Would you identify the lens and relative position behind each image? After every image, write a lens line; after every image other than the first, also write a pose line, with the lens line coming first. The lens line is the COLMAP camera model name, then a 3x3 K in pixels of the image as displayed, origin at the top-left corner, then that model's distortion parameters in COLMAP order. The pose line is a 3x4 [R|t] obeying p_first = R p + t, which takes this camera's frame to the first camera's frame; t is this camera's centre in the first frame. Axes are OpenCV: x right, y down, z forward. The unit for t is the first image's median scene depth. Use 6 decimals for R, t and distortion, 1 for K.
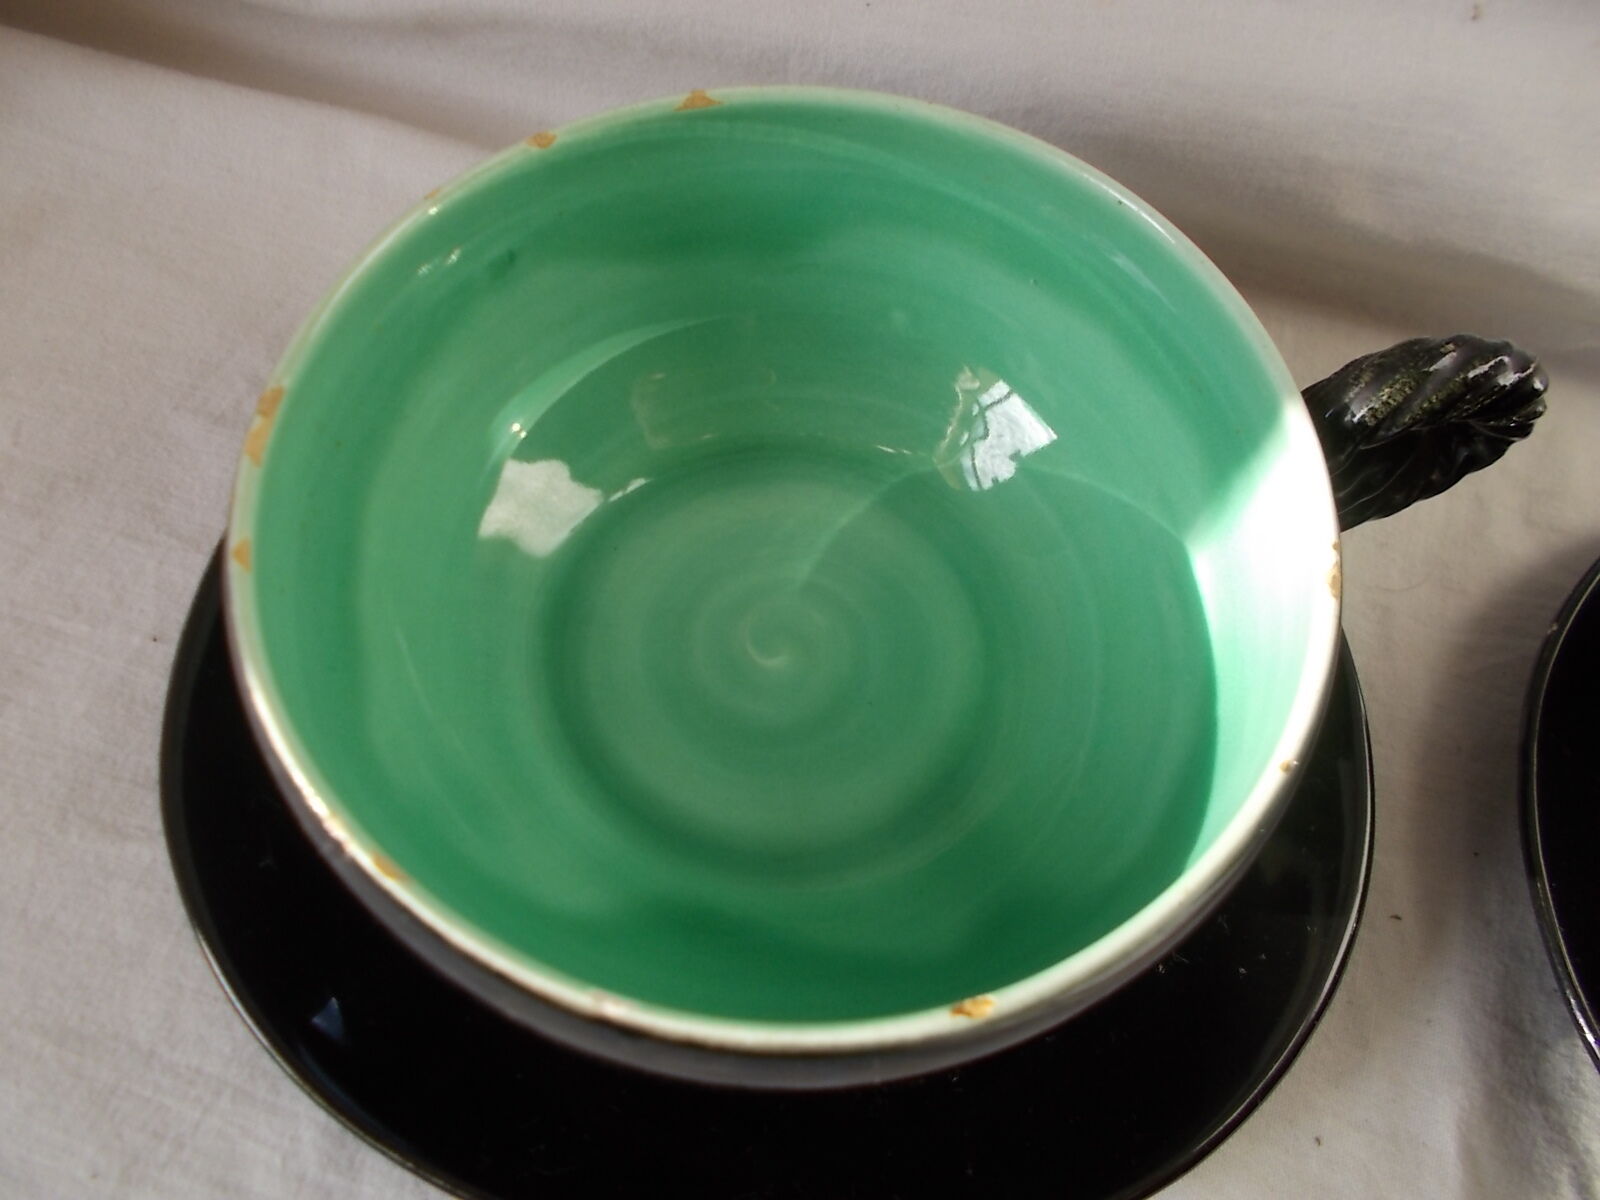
lens RADIAL K [[1210.6, 0, 810.1], [0, 1210.6, 590.8], [0, 0, 1]] dist [0.024821, -0.023914]
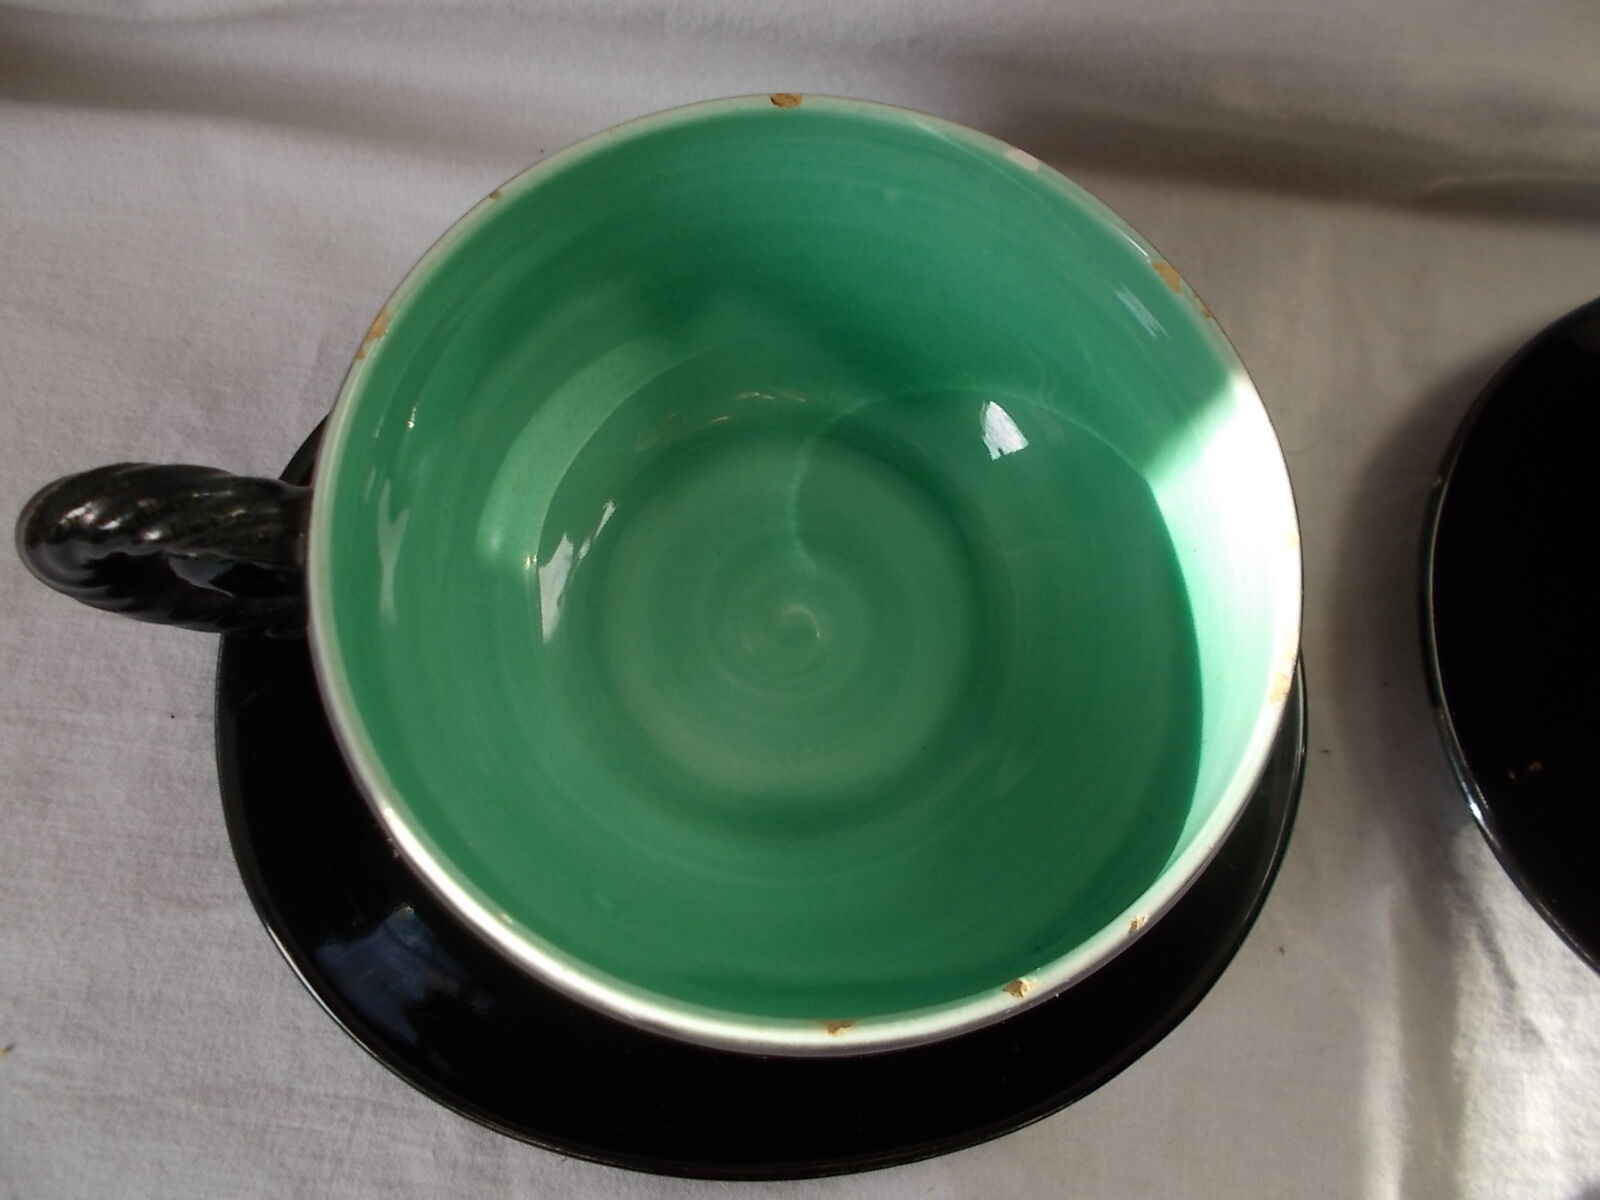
lens RADIAL K [[1210.6, 0, 809.2], [0, 1210.6, 564.7], [0, 0, 1]] dist [0.024821, -0.023914]
pose [[0.981037, -0.176677, 0.079693, -0.070586], [0.157234, 0.965888, 0.205764, -0.230945], [-0.113328, -0.189331, 0.975351, -0.054586]]
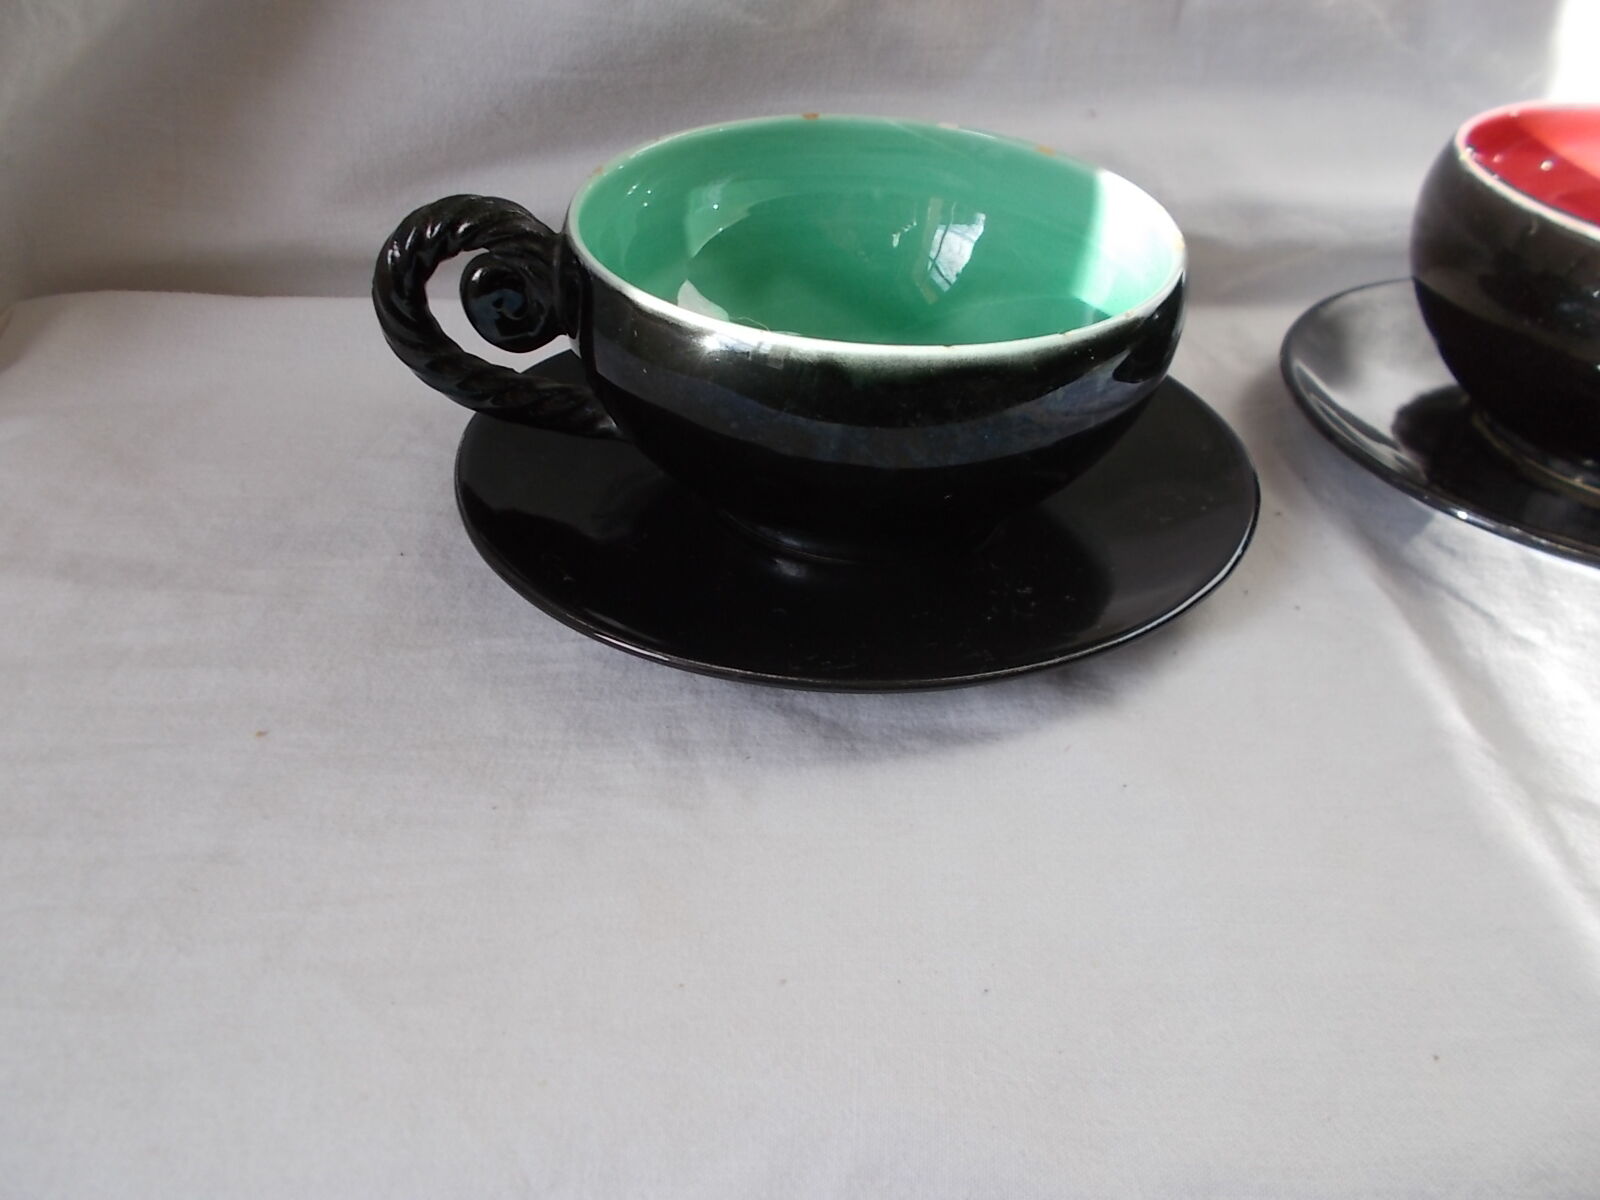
lens RADIAL K [[1210.6, 0, 801.9], [0, 1210.6, 606.8], [0, 0, 1]] dist [0.024821, -0.023914]
pose [[0.945922, -0.216347, 0.241715, -0.494545], [0.299228, 0.869678, -0.392585, 0.811533], [-0.125279, 0.443683, 0.887384, -0.238904]]
